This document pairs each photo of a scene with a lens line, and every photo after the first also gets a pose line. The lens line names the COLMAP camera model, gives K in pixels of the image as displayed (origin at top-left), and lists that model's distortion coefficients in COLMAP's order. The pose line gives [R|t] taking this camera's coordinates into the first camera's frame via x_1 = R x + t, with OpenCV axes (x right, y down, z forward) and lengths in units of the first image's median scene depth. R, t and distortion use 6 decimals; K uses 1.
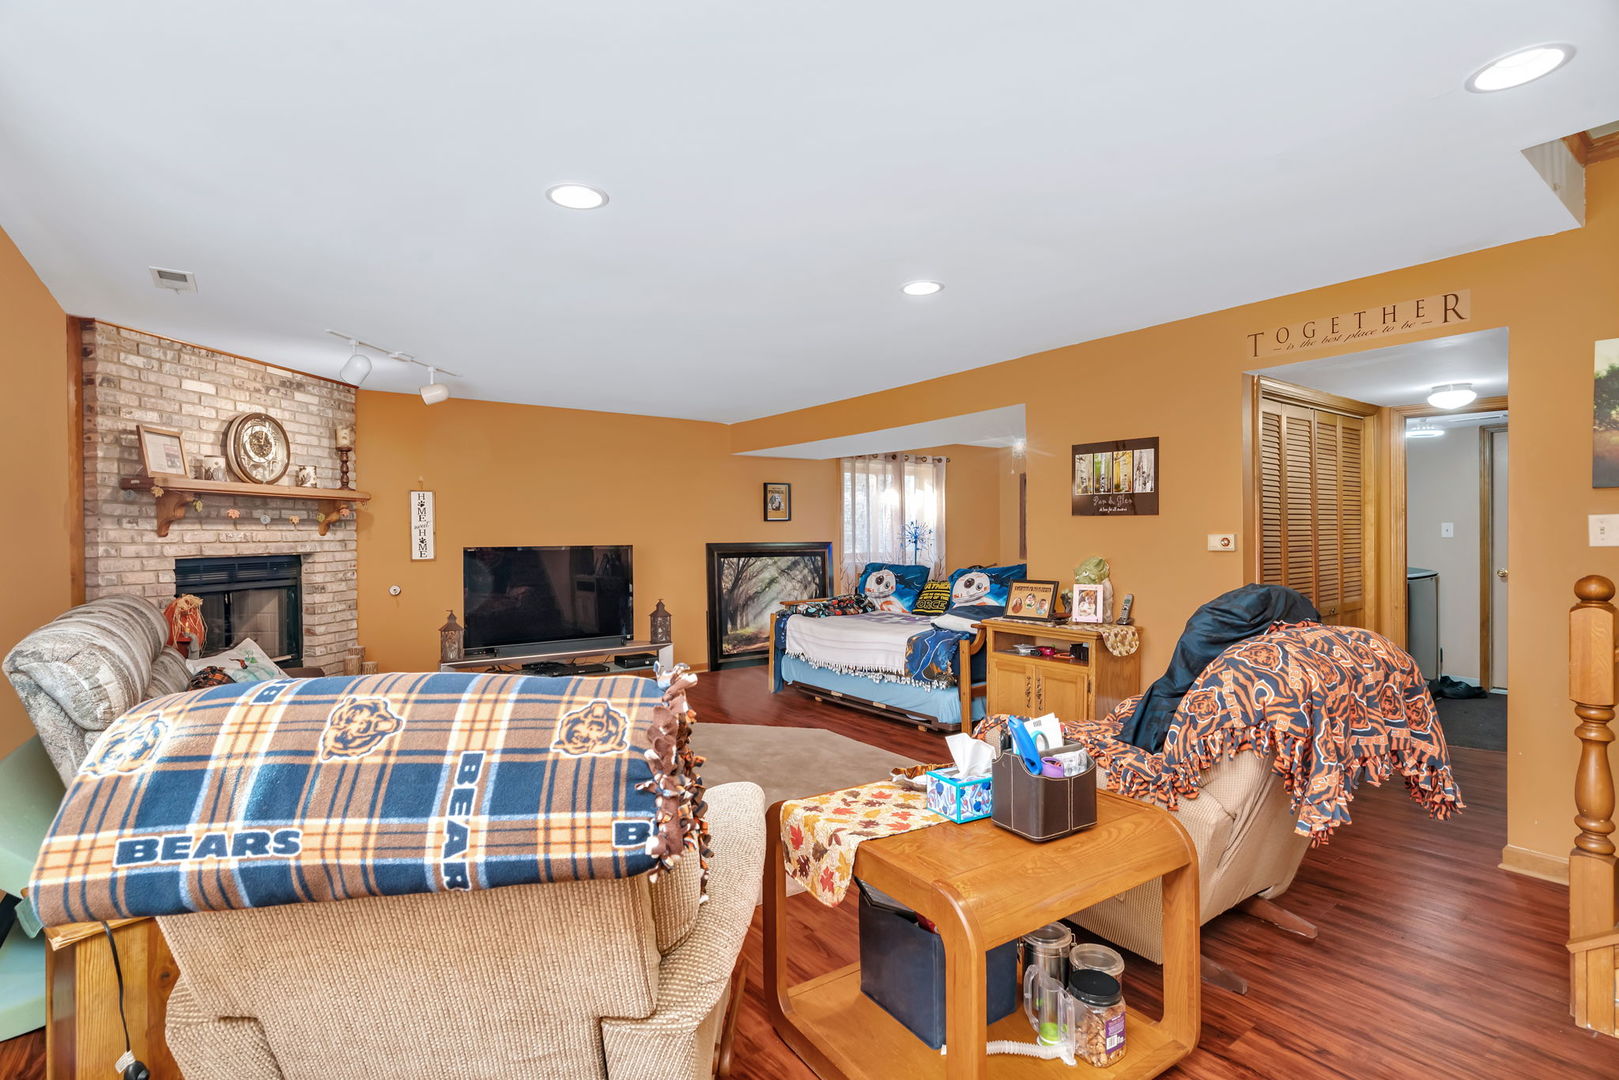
lens RADIAL K [[759.7, 0, 809.5], [0, 759.7, 540.0], [0, 0, 1]] dist [-0.004528, 0.000271]
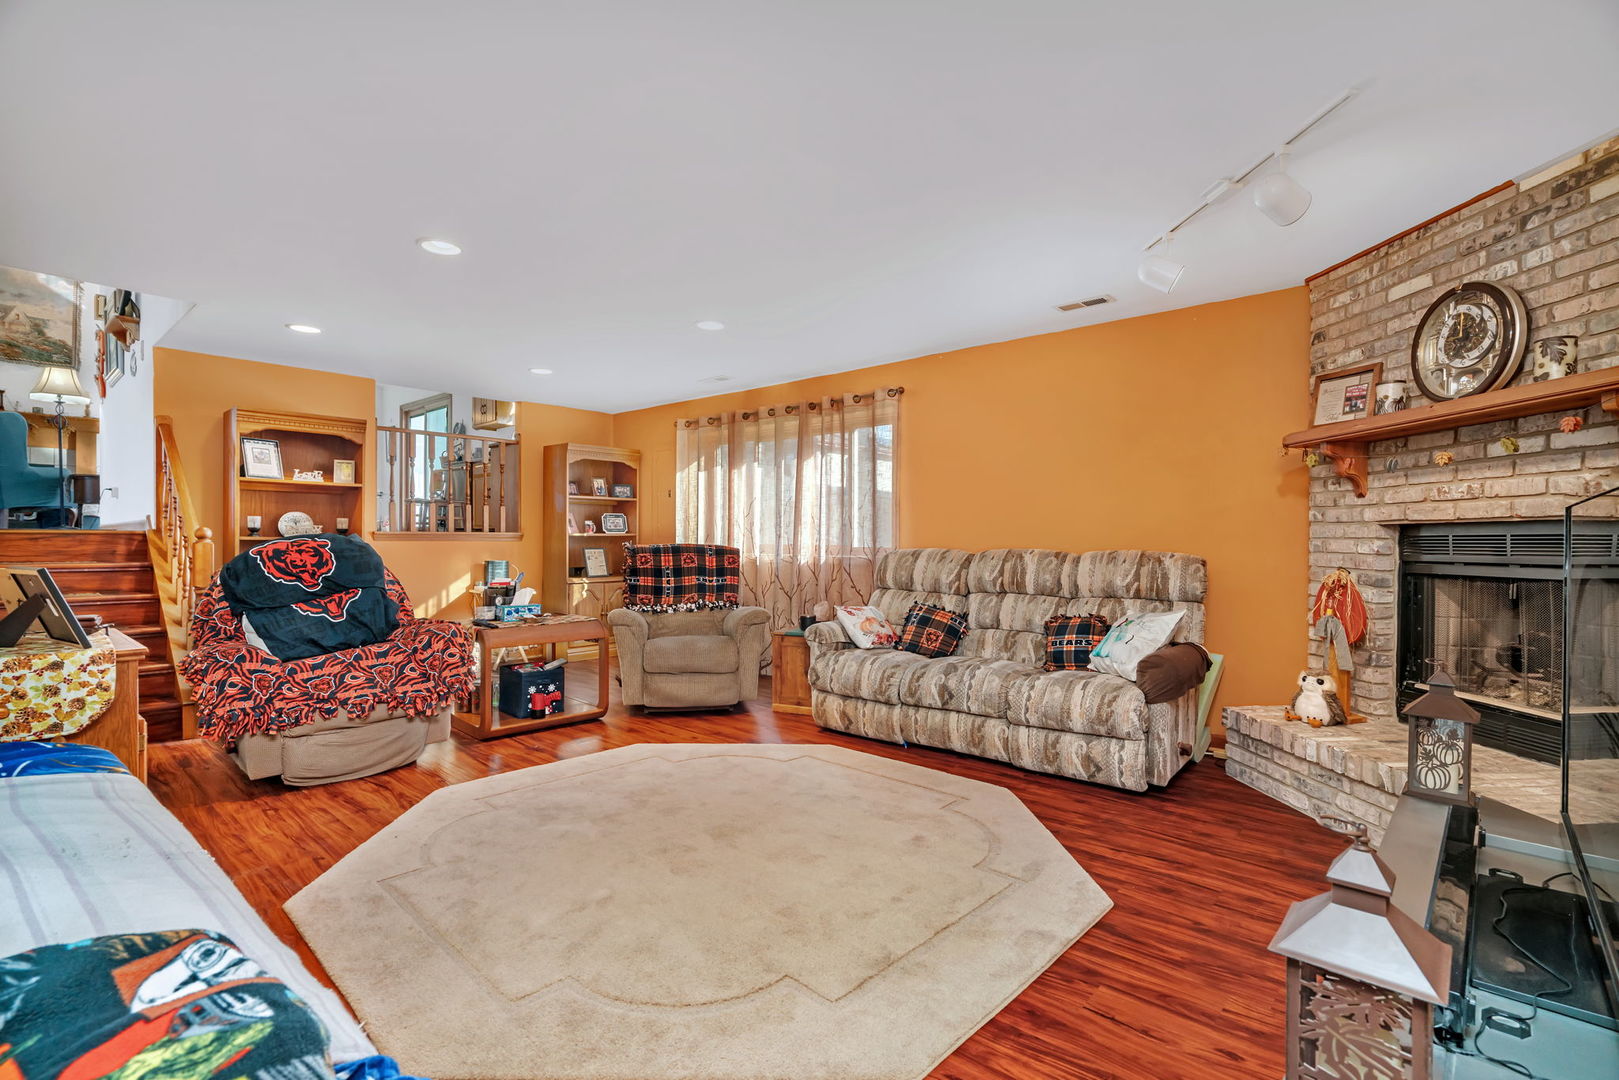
lens RADIAL K [[759.7, 0, 809.5], [0, 759.7, 540.0], [0, 0, 1]] dist [-0.004528, 0.000271]
pose [[-0.979972, -0.004825, -0.199078, -0.102525], [-0.006051, 0.999966, 0.005553, 0.039188], [0.199045, 0.006647, -0.979968, 1.623554]]
